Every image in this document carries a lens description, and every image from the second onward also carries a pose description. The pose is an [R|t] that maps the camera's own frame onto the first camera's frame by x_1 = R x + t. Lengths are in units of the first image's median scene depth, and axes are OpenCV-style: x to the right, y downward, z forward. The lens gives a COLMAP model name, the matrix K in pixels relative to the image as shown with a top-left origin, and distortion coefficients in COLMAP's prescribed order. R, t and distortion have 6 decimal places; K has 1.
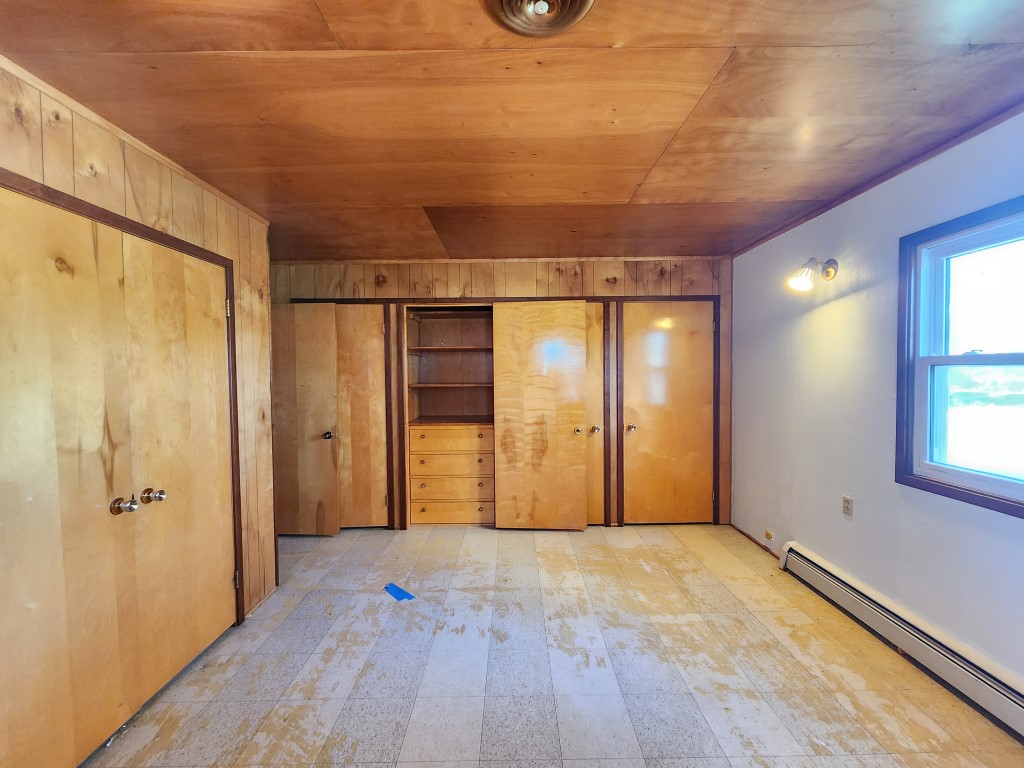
lens RADIAL K [[416.7, 0, 512.5], [0, 416.7, 382.1], [0, 0, 1]] dist [0.000531, -0.001458]
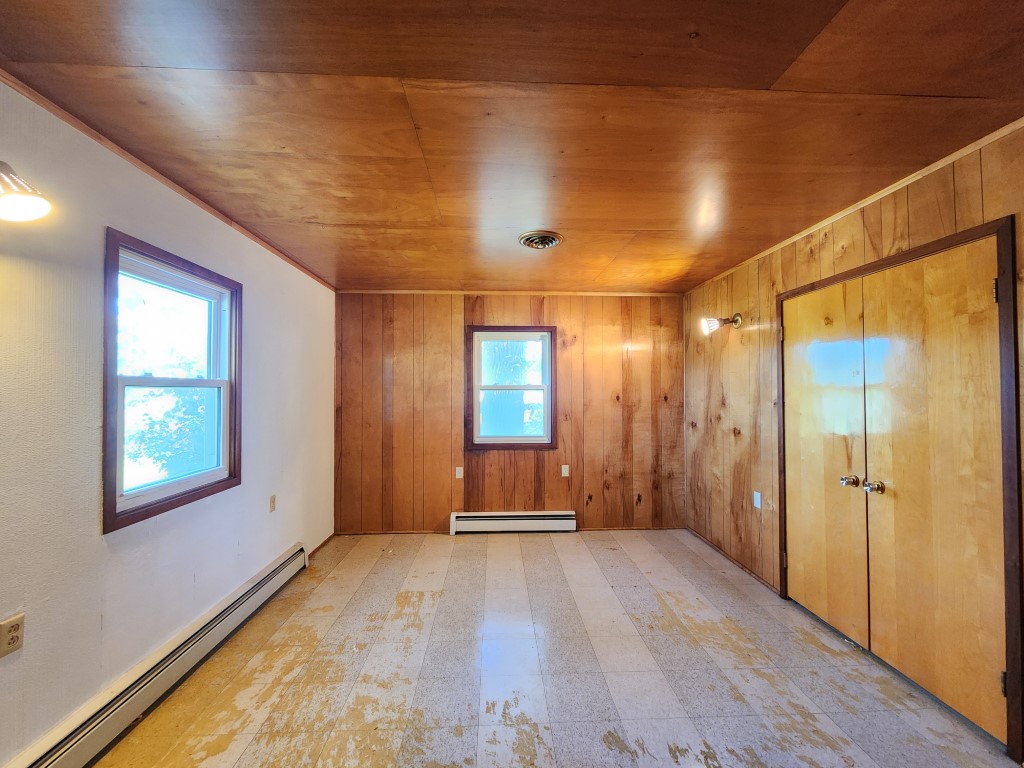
lens RADIAL K [[416.7, 0, 511.8], [0, 416.7, 383.8], [0, 0, 1]] dist [0.000531, -0.001458]
pose [[-0.998990, 0.013126, -0.042969, 0.196819], [0.012822, 0.999891, 0.007332, -0.039833], [0.043060, 0.006774, -0.999050, 1.915353]]
